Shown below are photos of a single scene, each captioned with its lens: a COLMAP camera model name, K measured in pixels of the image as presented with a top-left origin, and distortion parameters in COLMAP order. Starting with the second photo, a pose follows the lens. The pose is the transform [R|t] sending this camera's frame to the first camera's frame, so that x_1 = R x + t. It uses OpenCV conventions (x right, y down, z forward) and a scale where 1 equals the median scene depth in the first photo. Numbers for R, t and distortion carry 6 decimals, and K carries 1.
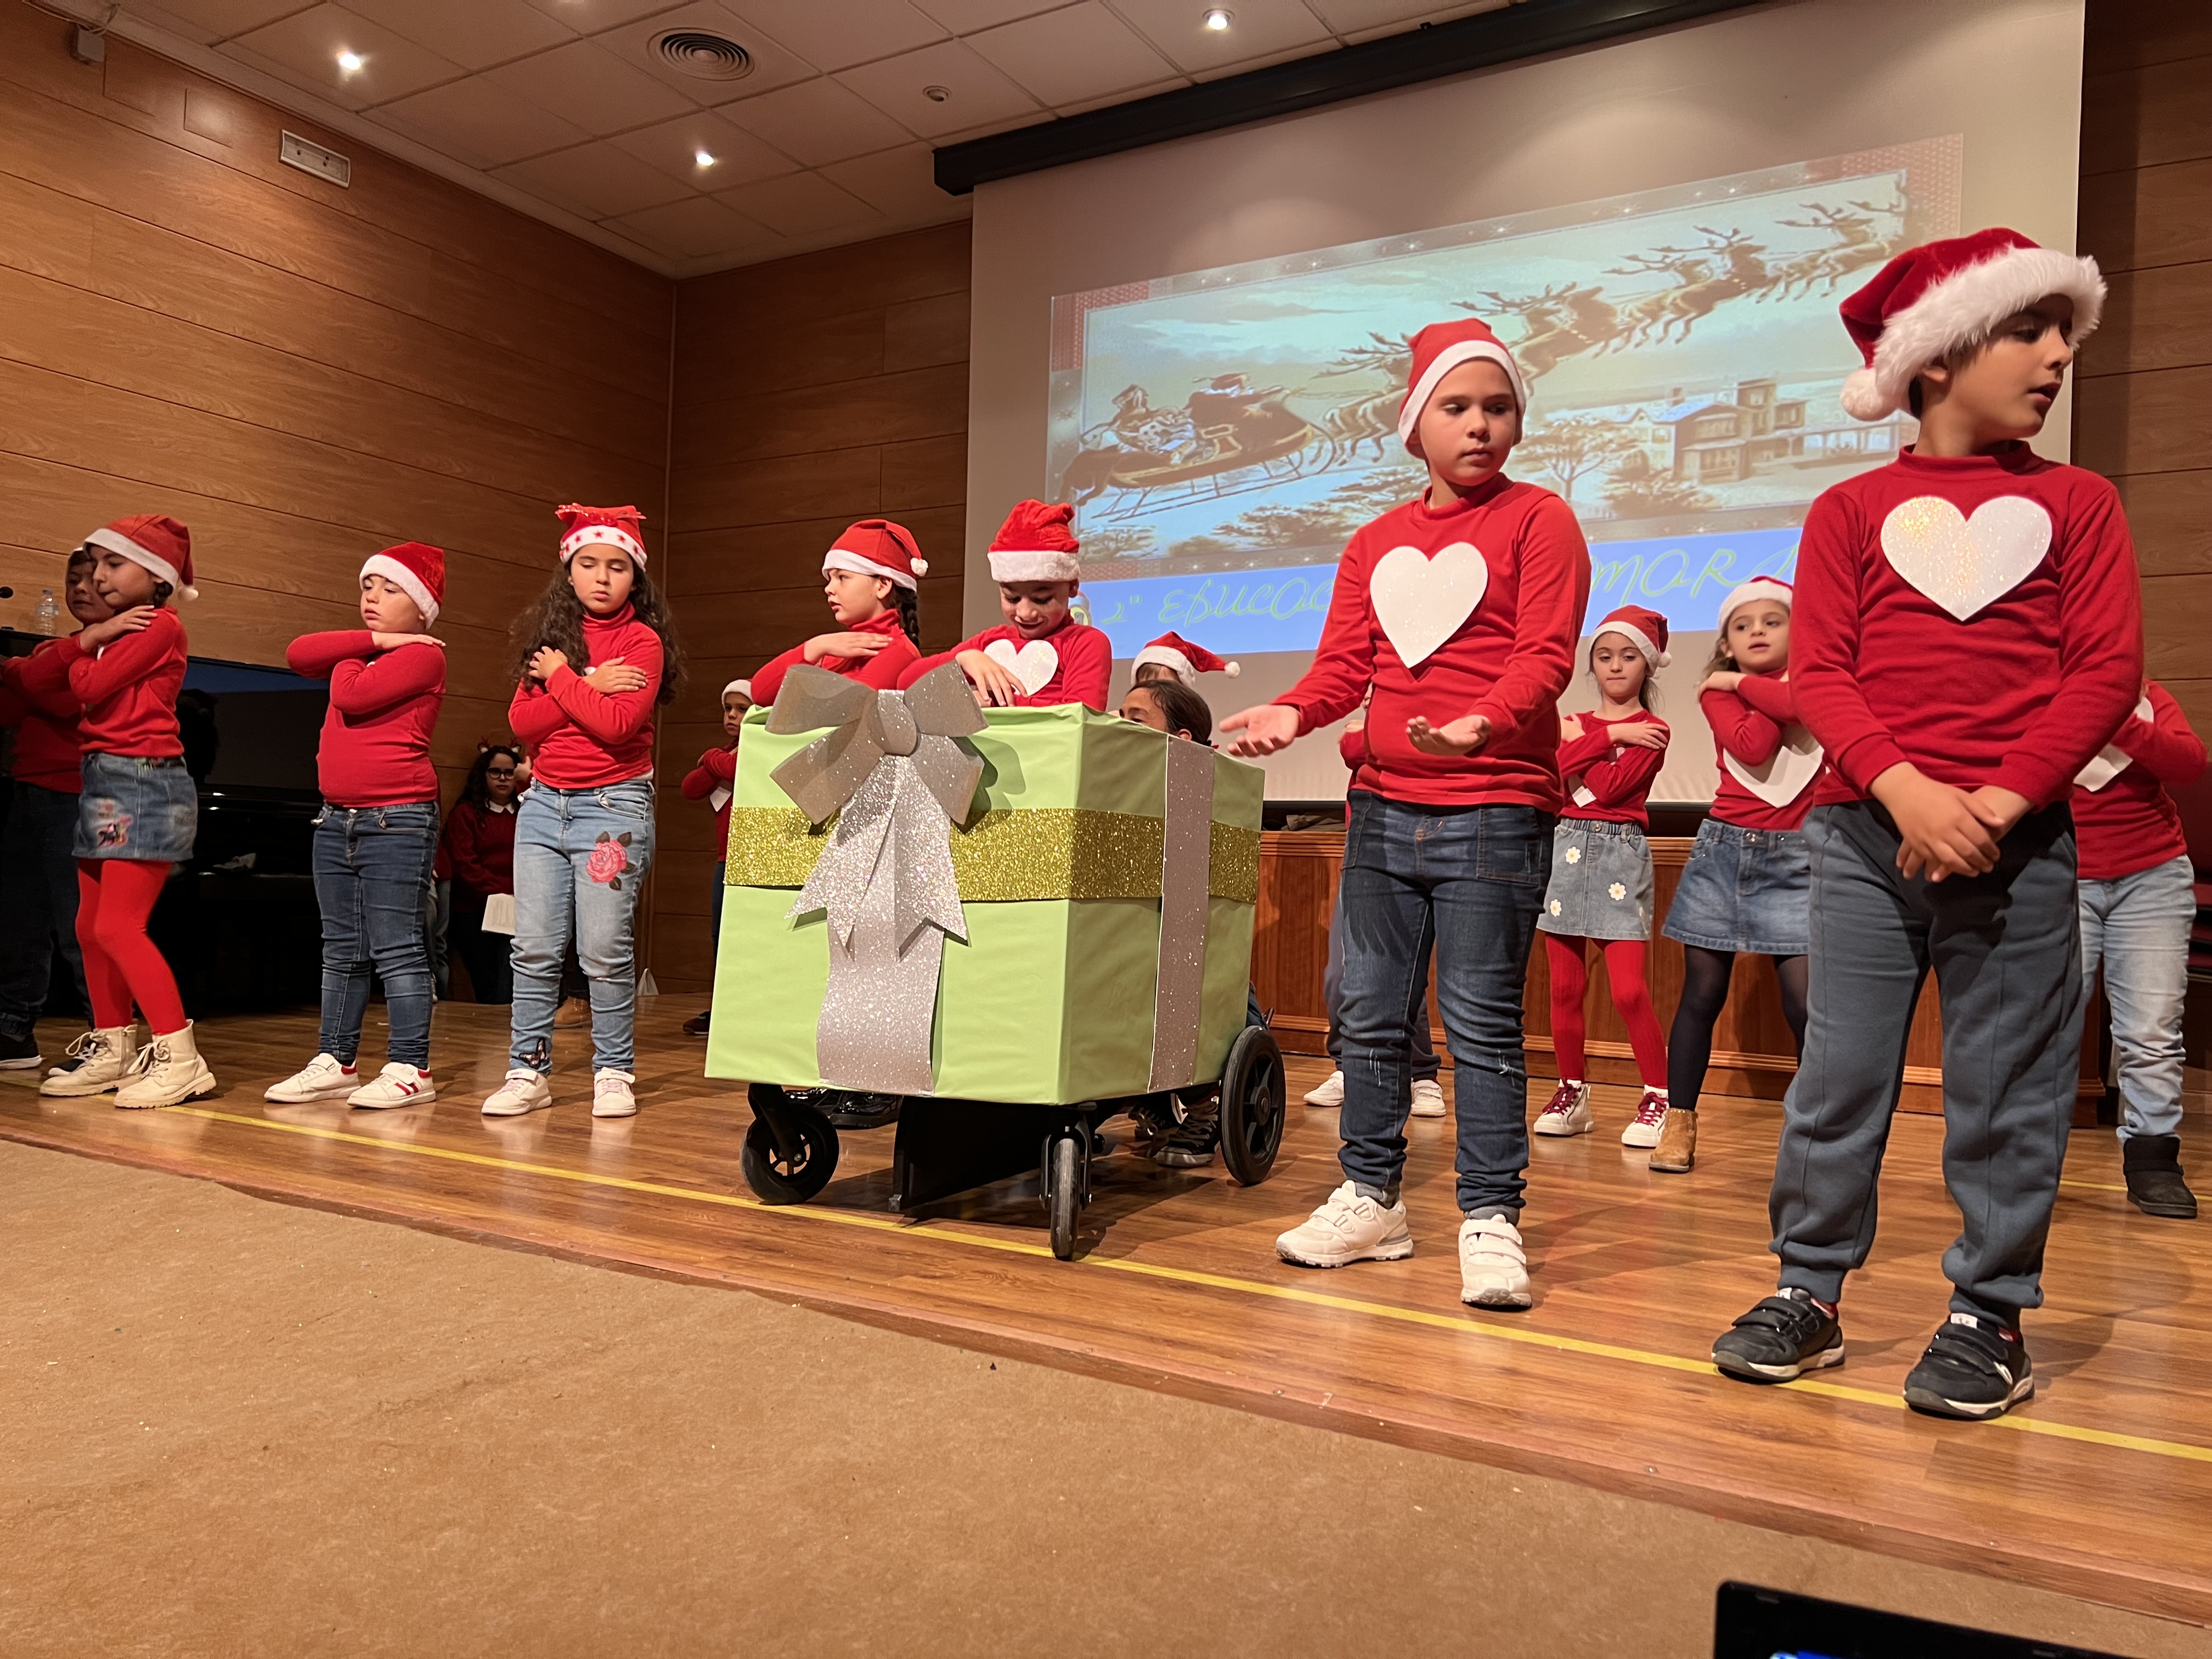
lens RADIAL K [[1660.5, 0, 1118.5], [0, 1660.5, 841.8], [0, 0, 1]] dist [0.055579, -0.061167]
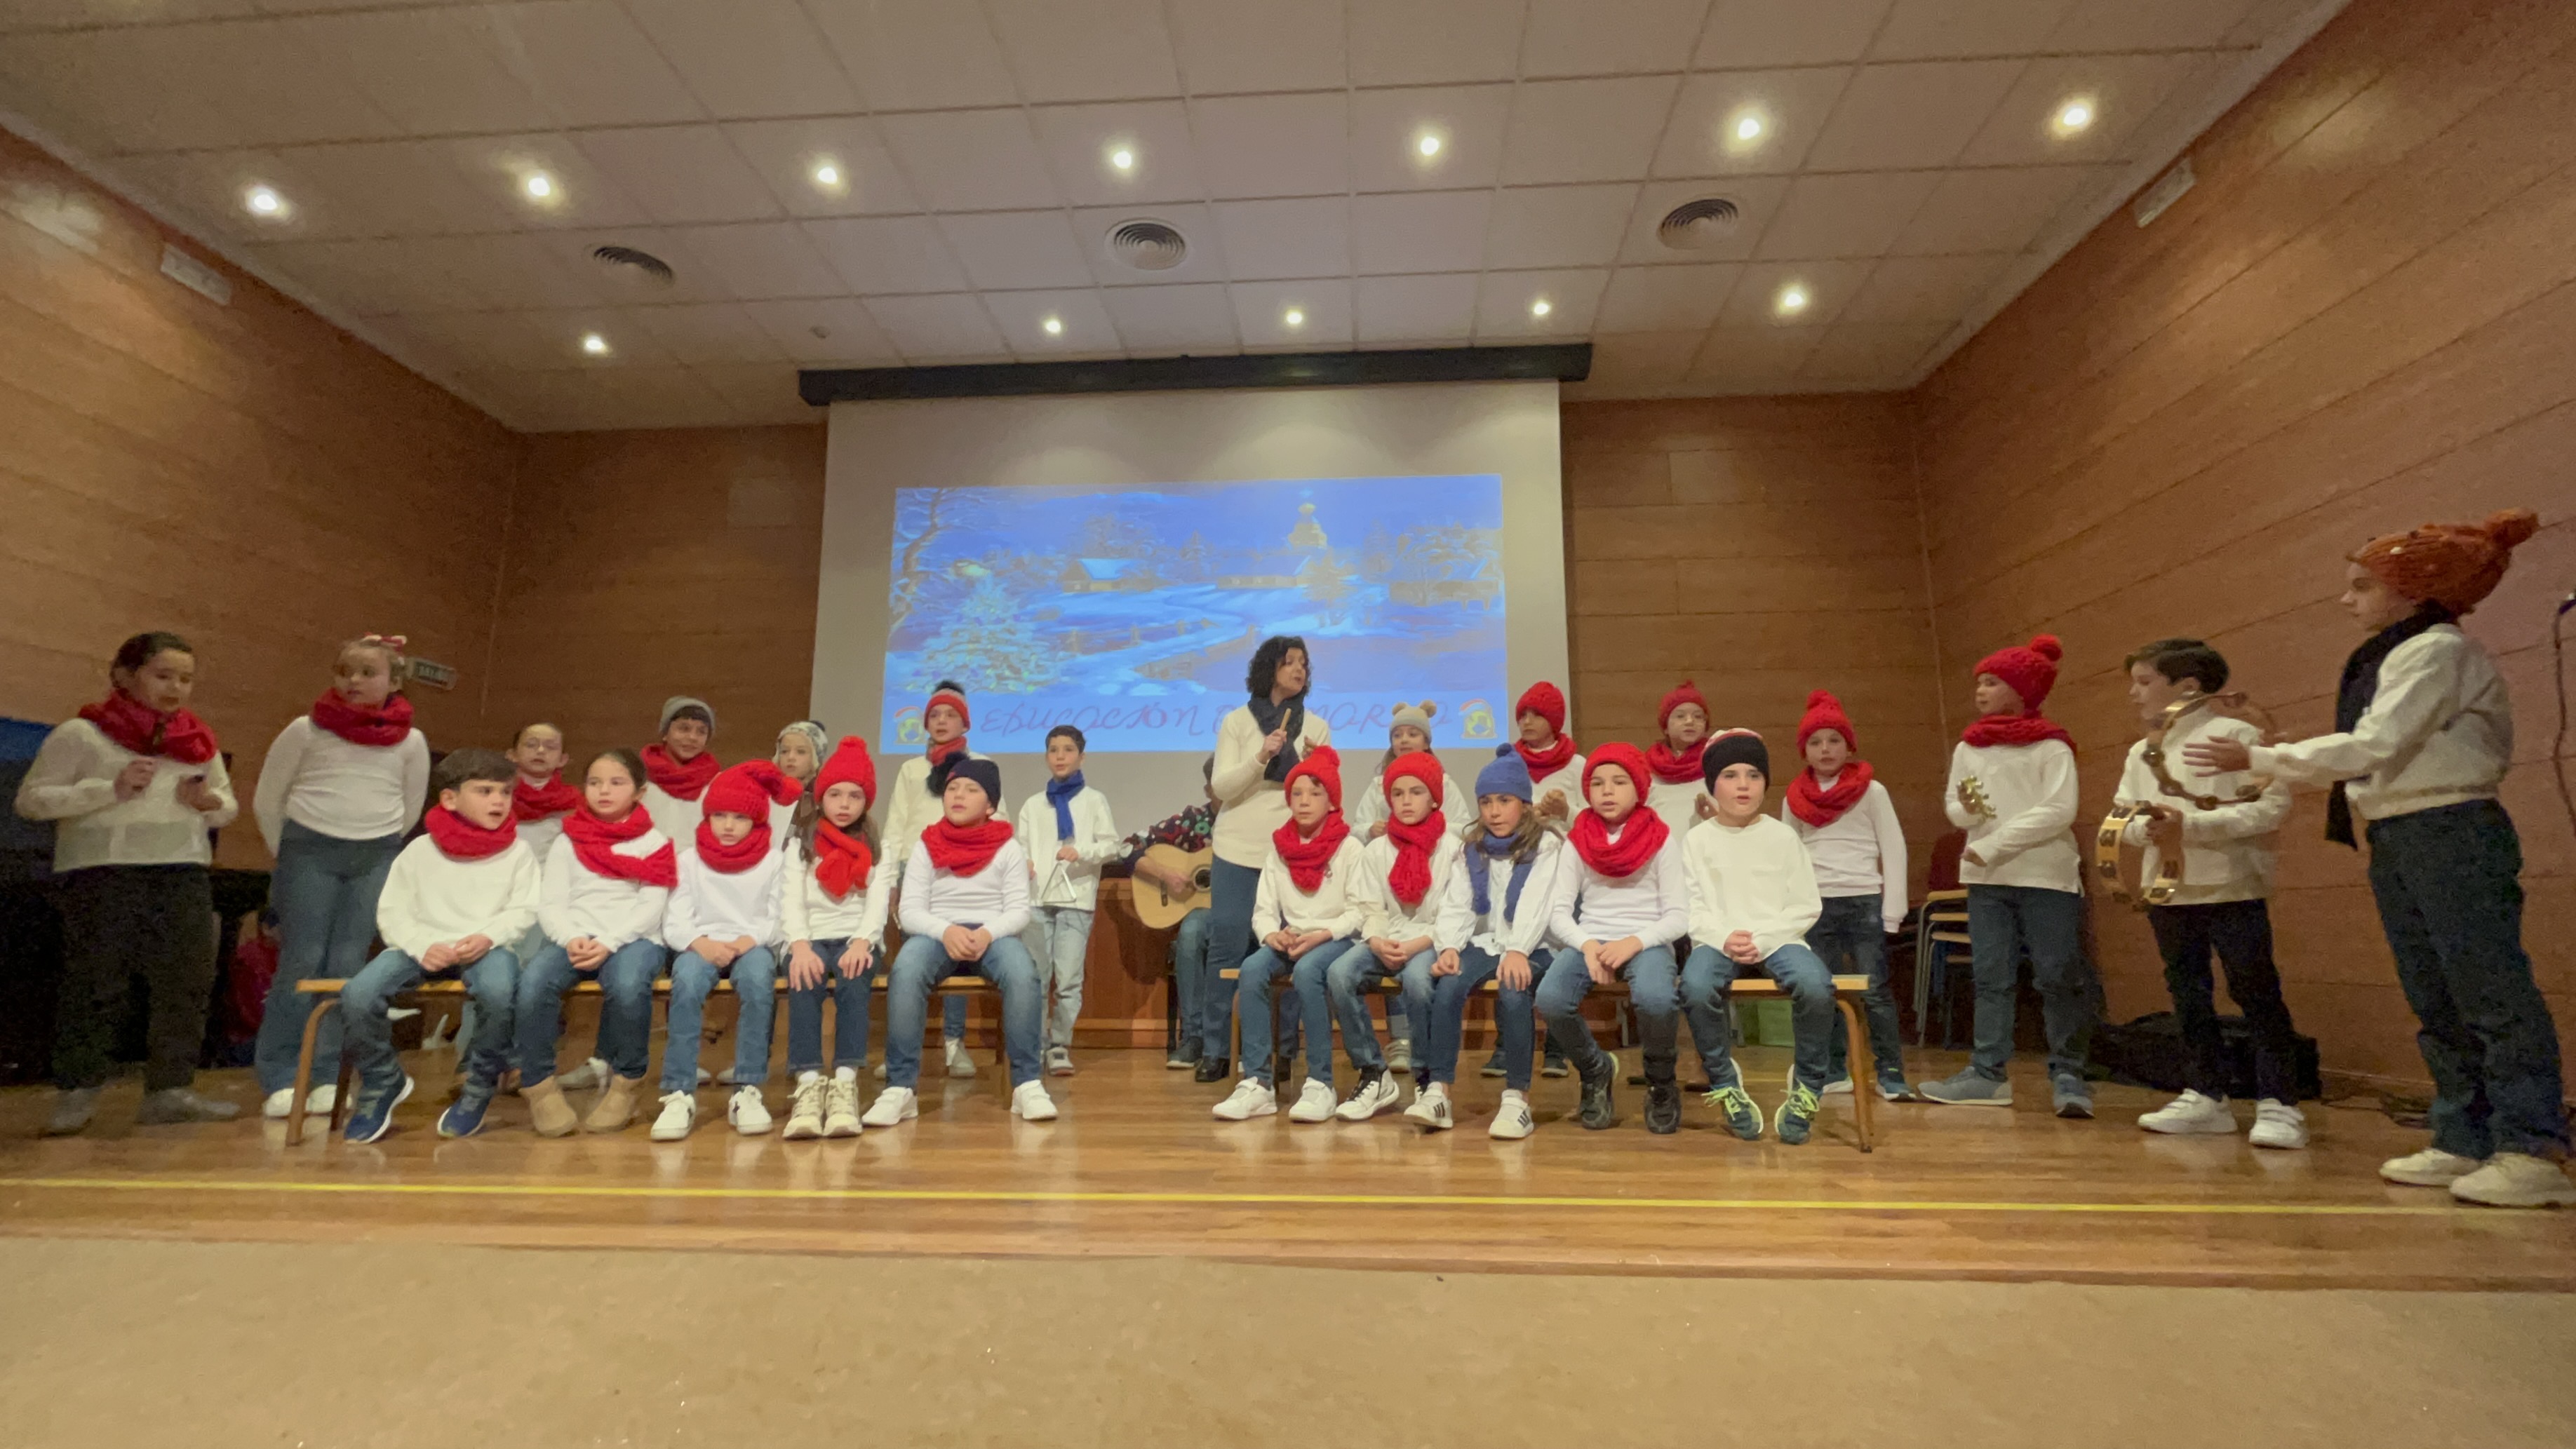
lens RADIAL K [[1147.2, 0, 1286.4], [0, 1147.2, 724.0], [0, 0, 1]] dist [-0.004923, 0.001019]
pose [[0.889627, 0.049015, 0.454049, -0.193299], [0.020374, 0.988974, -0.146679, 0.006742], [-0.456232, 0.139740, 0.878820, 0.071913]]
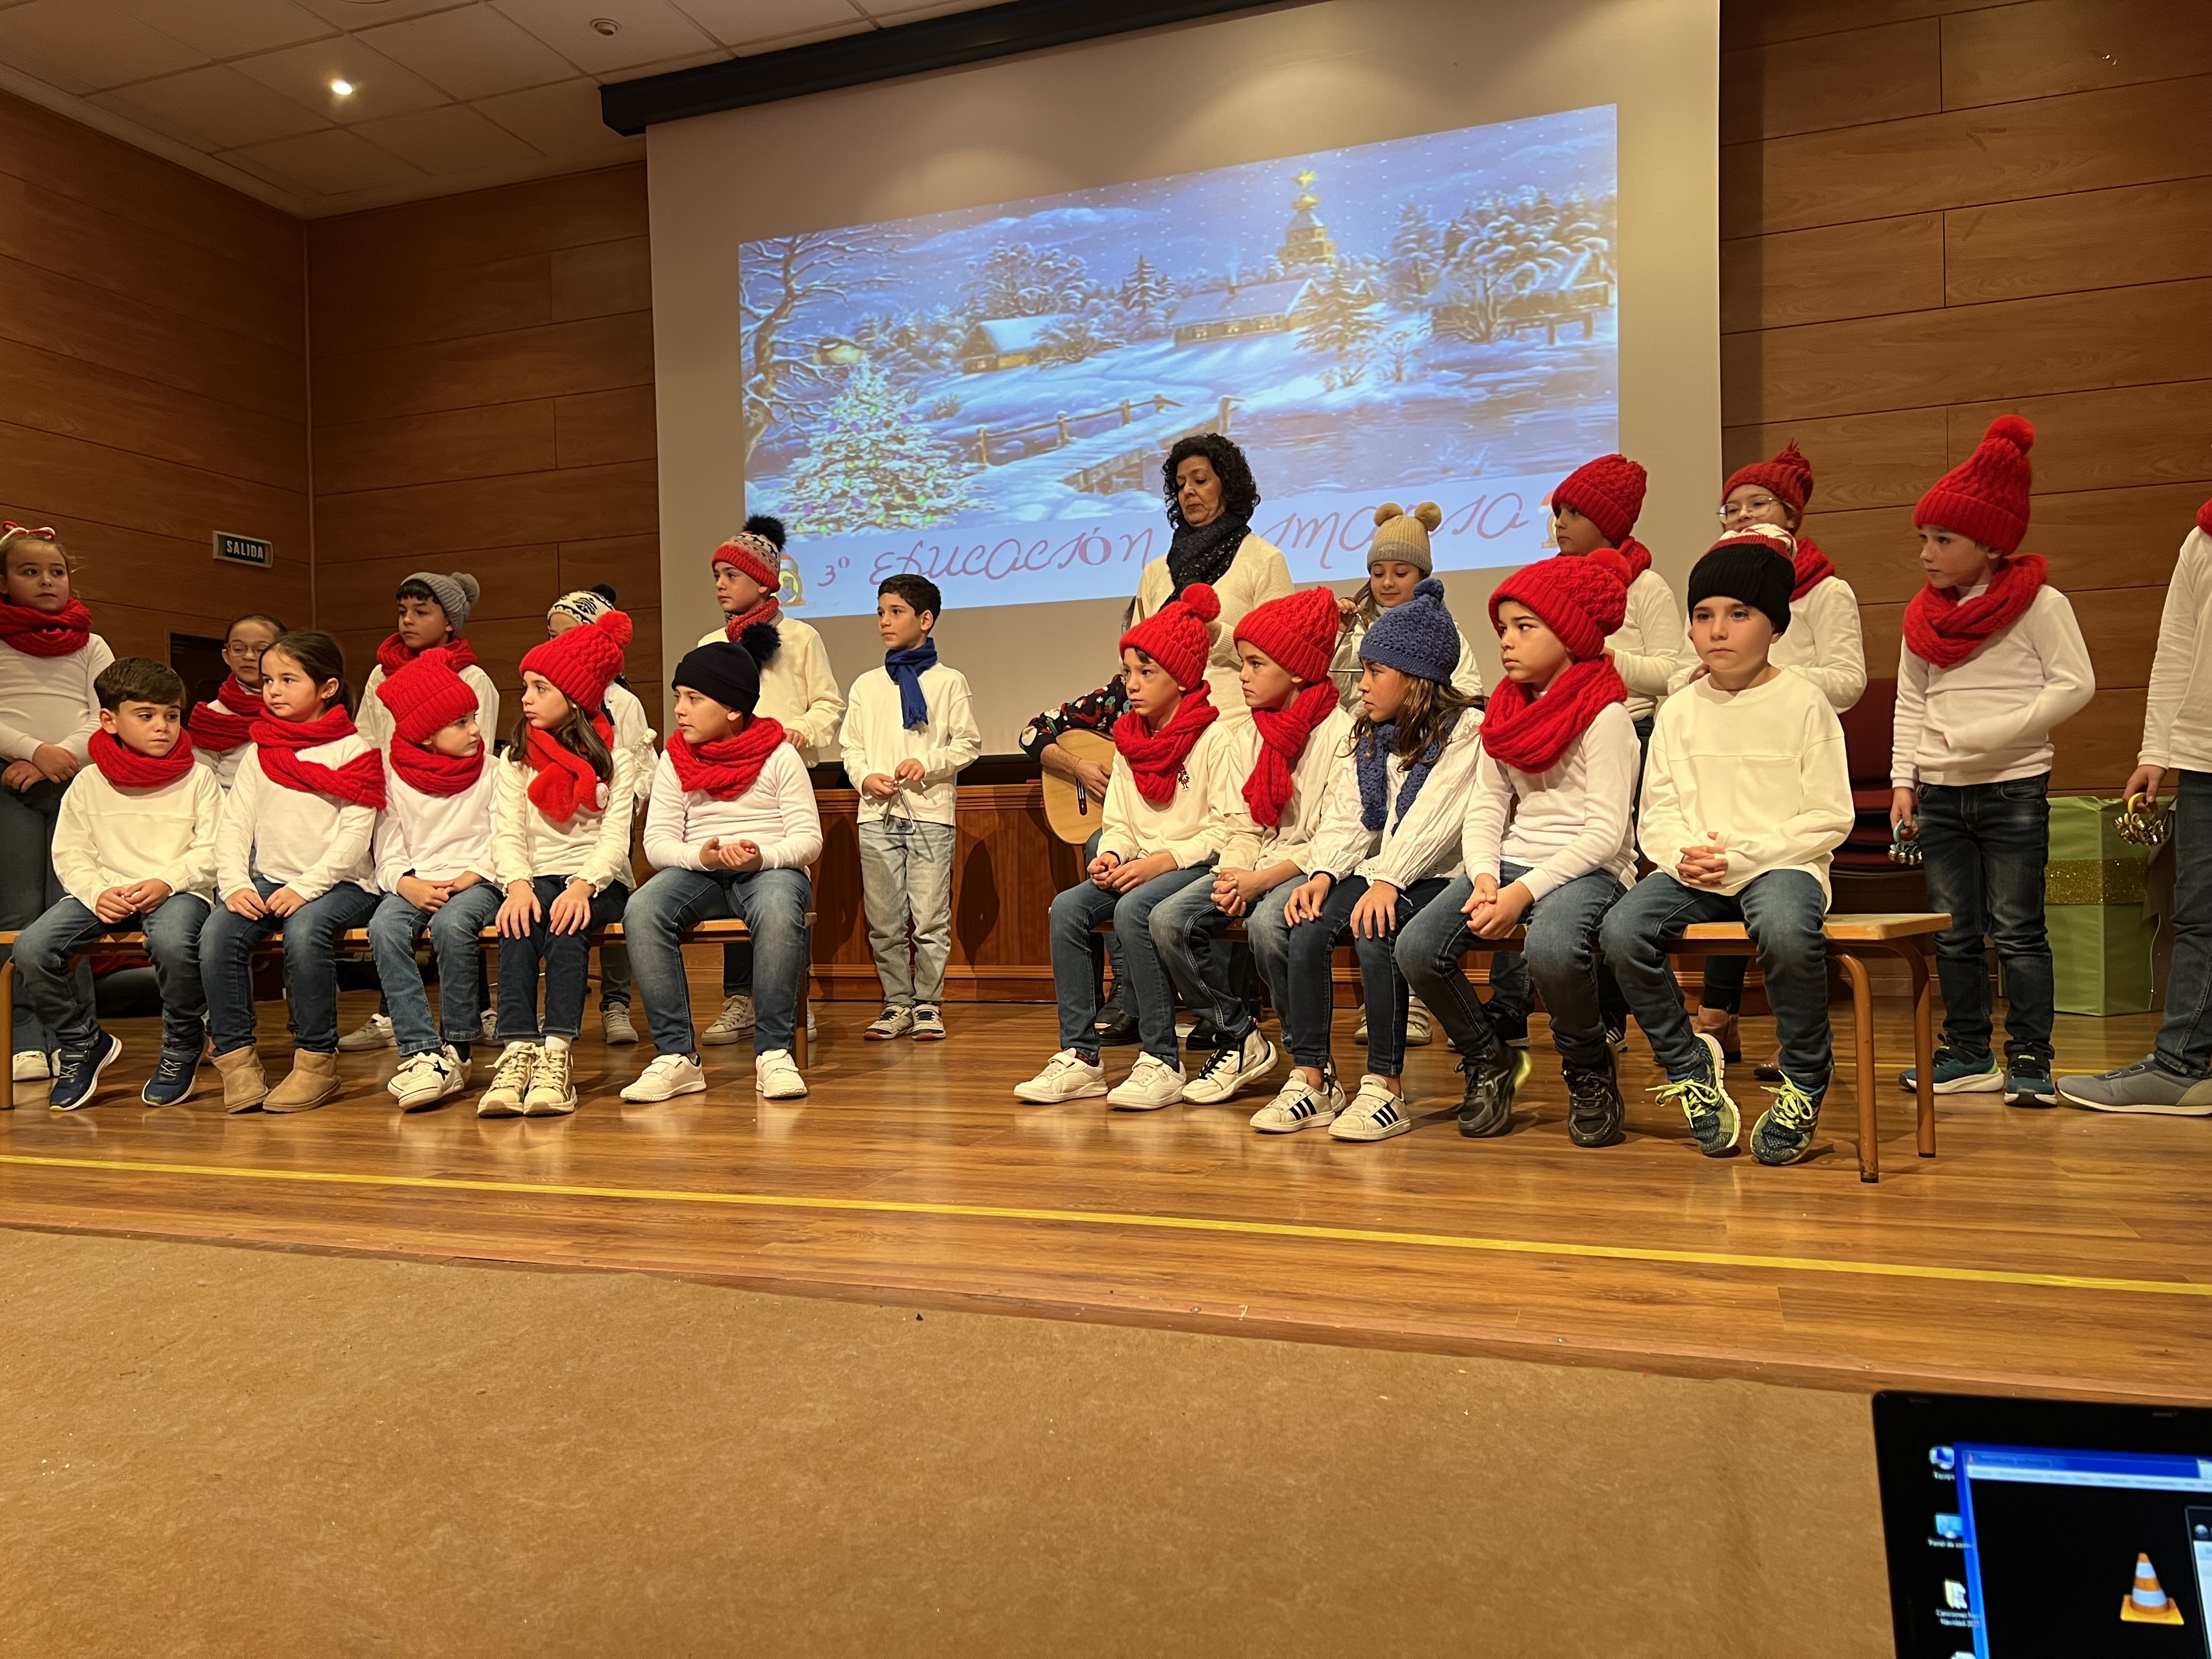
lens RADIAL K [[1660.5, 0, 1093.4], [0, 1660.5, 841.3], [0, 0, 1]] dist [0.055579, -0.061167]
pose [[0.980129, -0.053707, 0.190953, -0.047546], [0.049109, 0.998380, 0.028736, 0.002054], [-0.192187, -0.018787, 0.981179, 0.001052]]
